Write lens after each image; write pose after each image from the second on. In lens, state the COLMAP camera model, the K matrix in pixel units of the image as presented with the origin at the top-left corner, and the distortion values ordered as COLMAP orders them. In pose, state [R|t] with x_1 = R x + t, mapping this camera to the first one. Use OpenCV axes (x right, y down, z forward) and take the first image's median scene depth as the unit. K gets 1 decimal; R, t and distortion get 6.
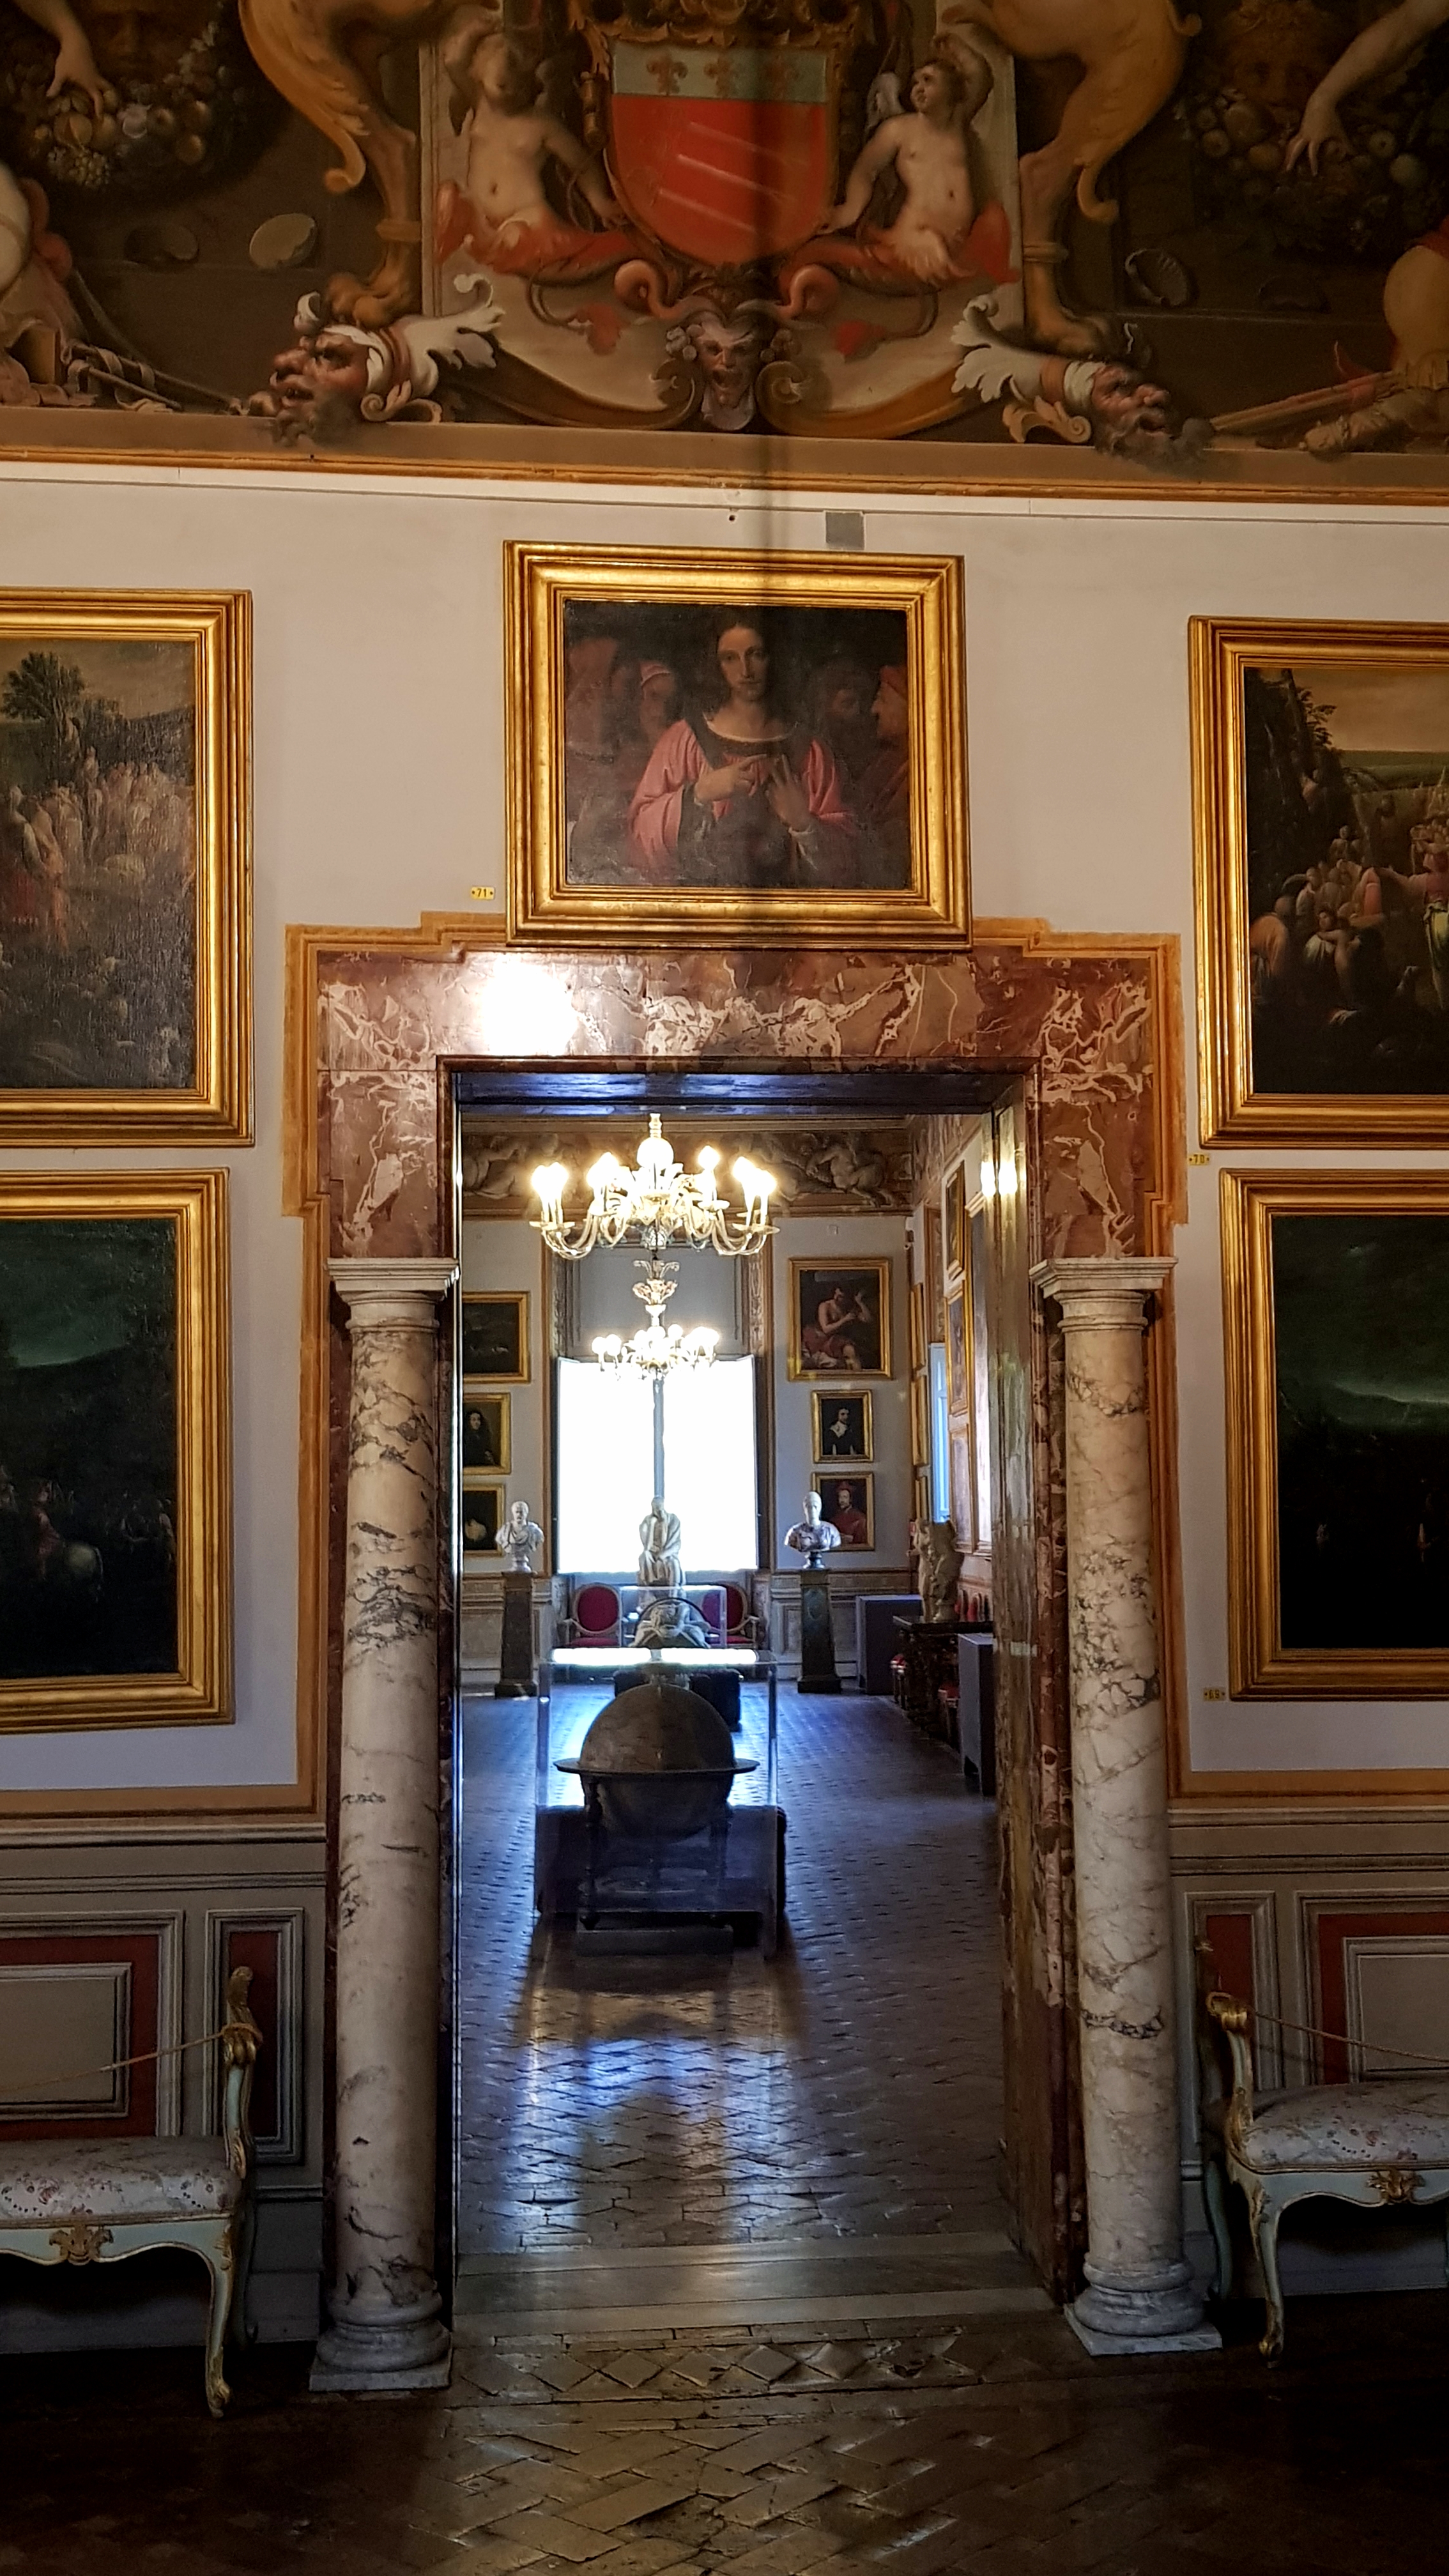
lens RADIAL K [[2089.2, 0, 724.5], [0, 2089.2, 1288.0], [0, 0, 1]] dist [0.000322, -0.013317]
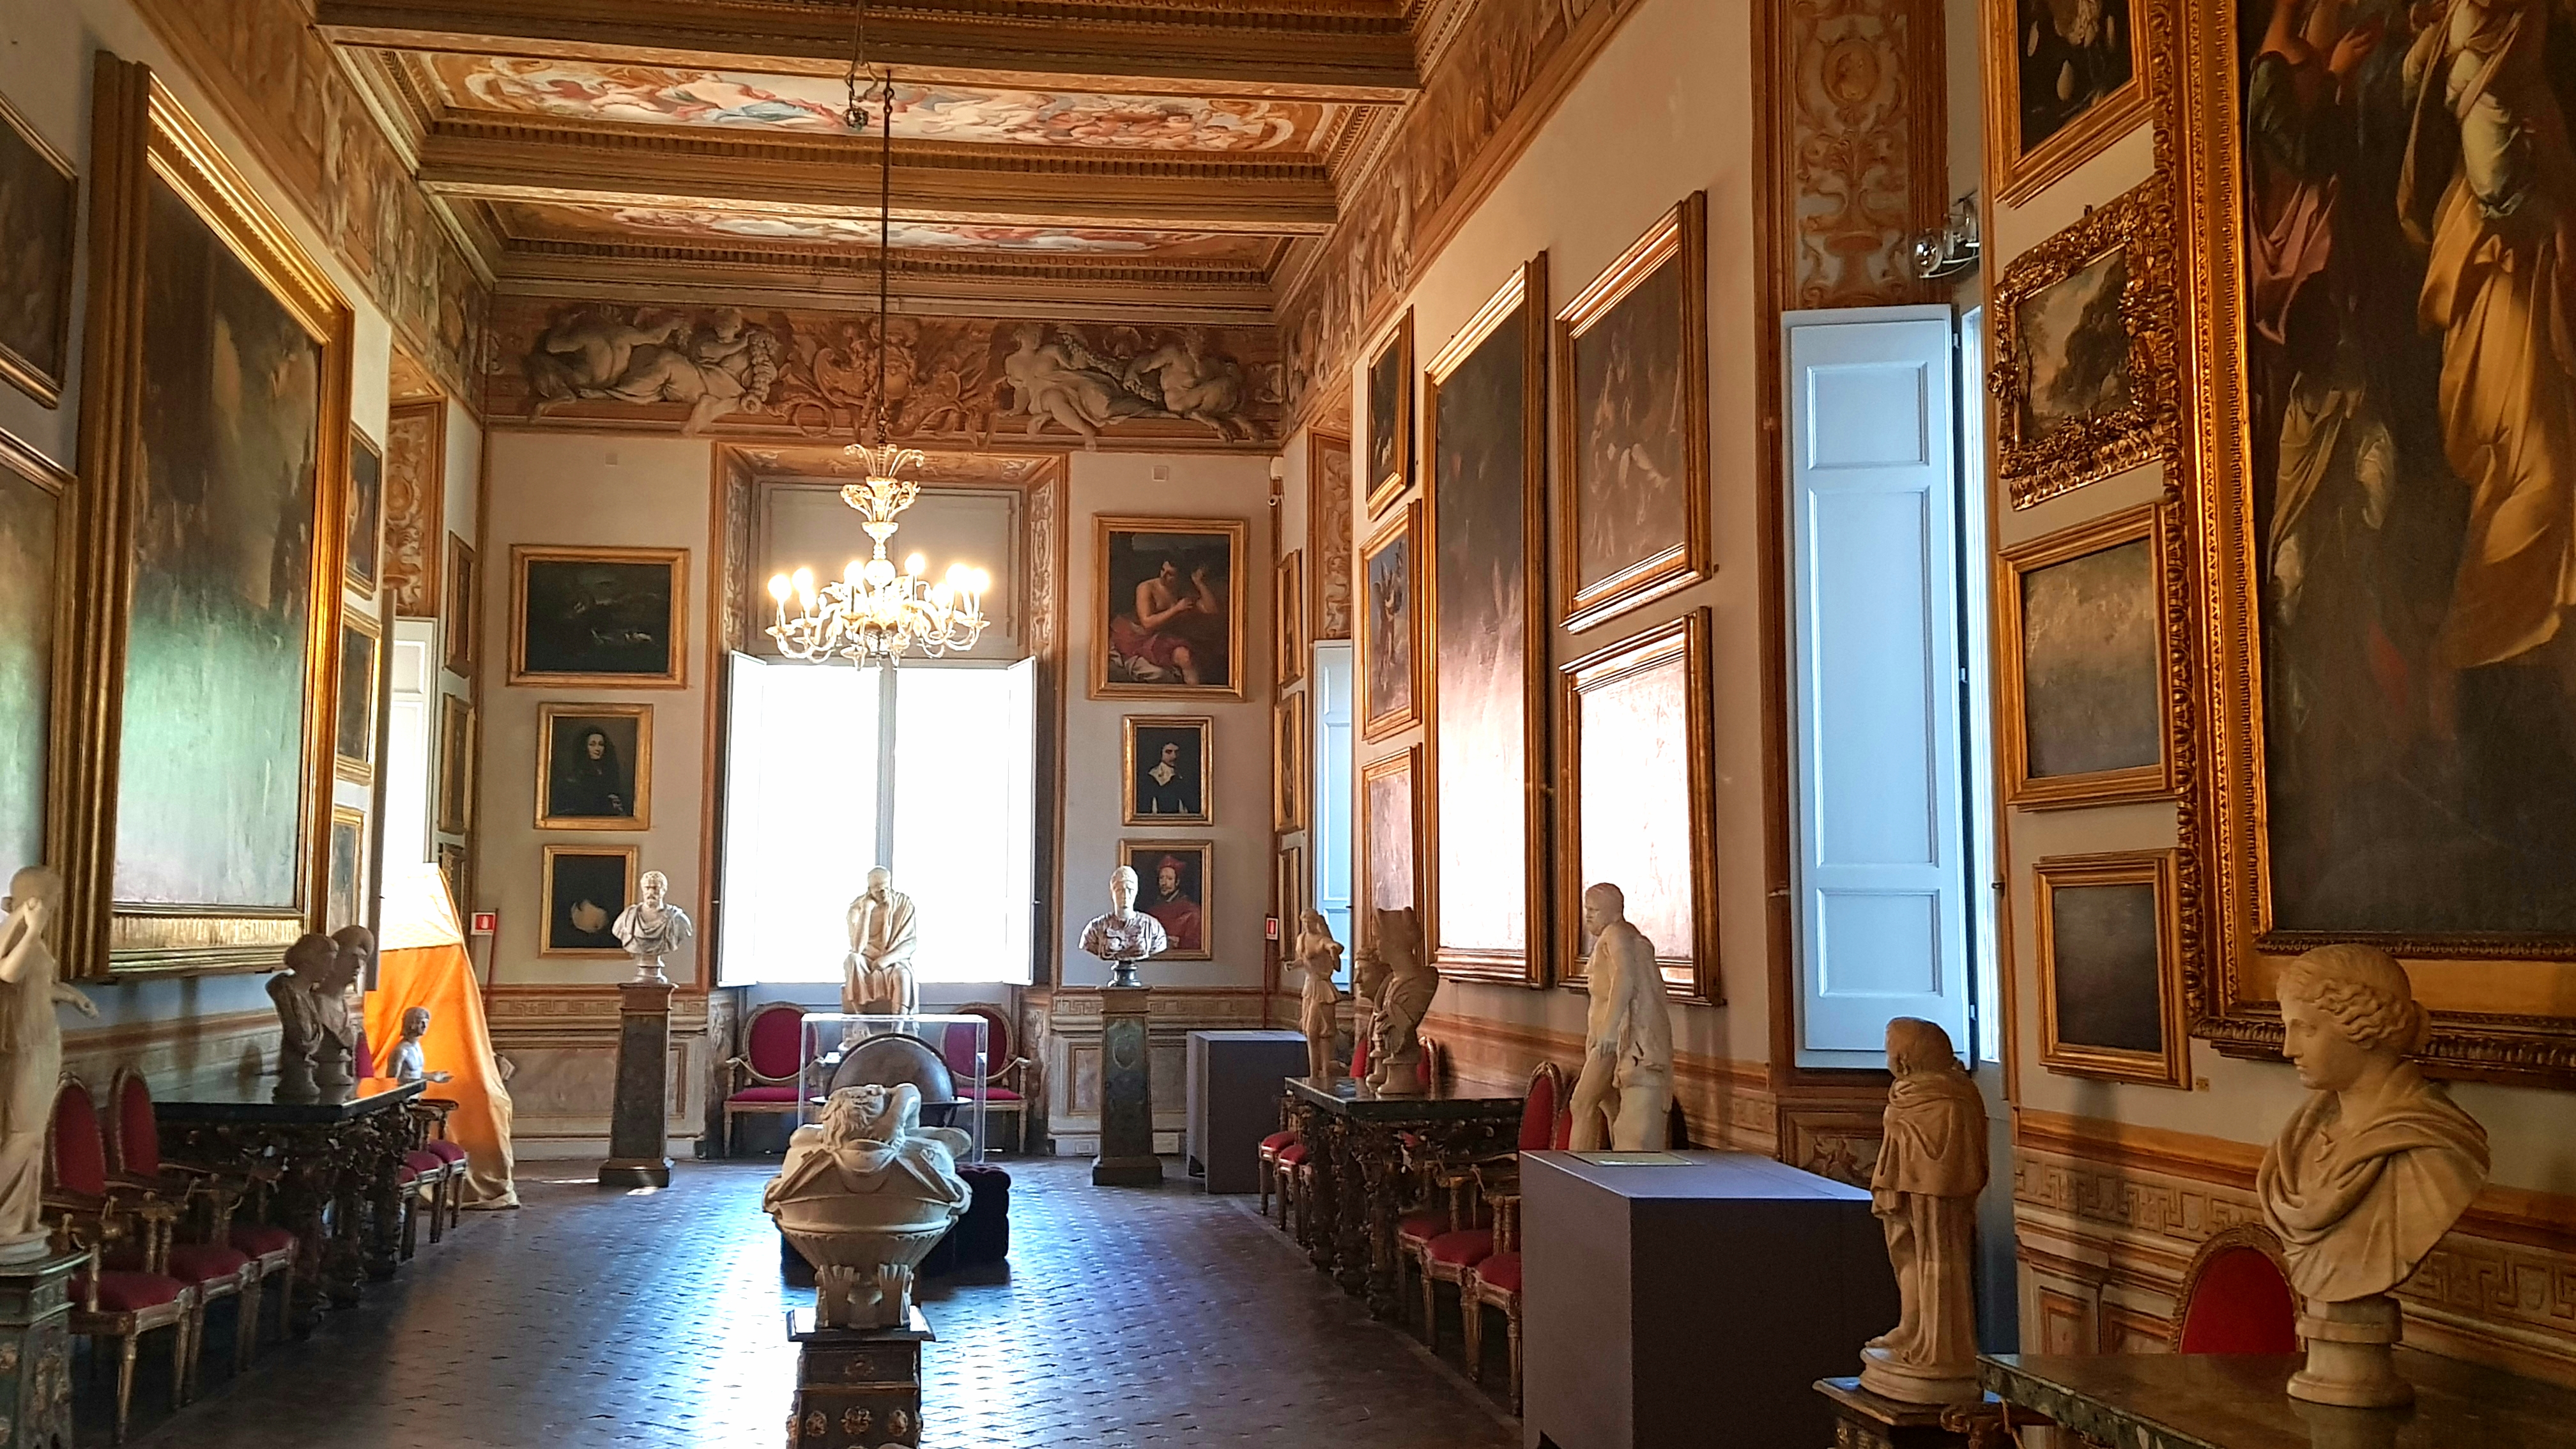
lens RADIAL K [[2108.4, 0, 1150.6], [0, 2108.4, 726.5], [0, 0, 1]] dist [0.091463, -0.002585]
pose [[0.995936, 0.030693, 0.084673, -0.005553], [-0.031972, 0.999394, 0.013785, 0.043941], [-0.084198, -0.016437, 0.996313, 0.342985]]
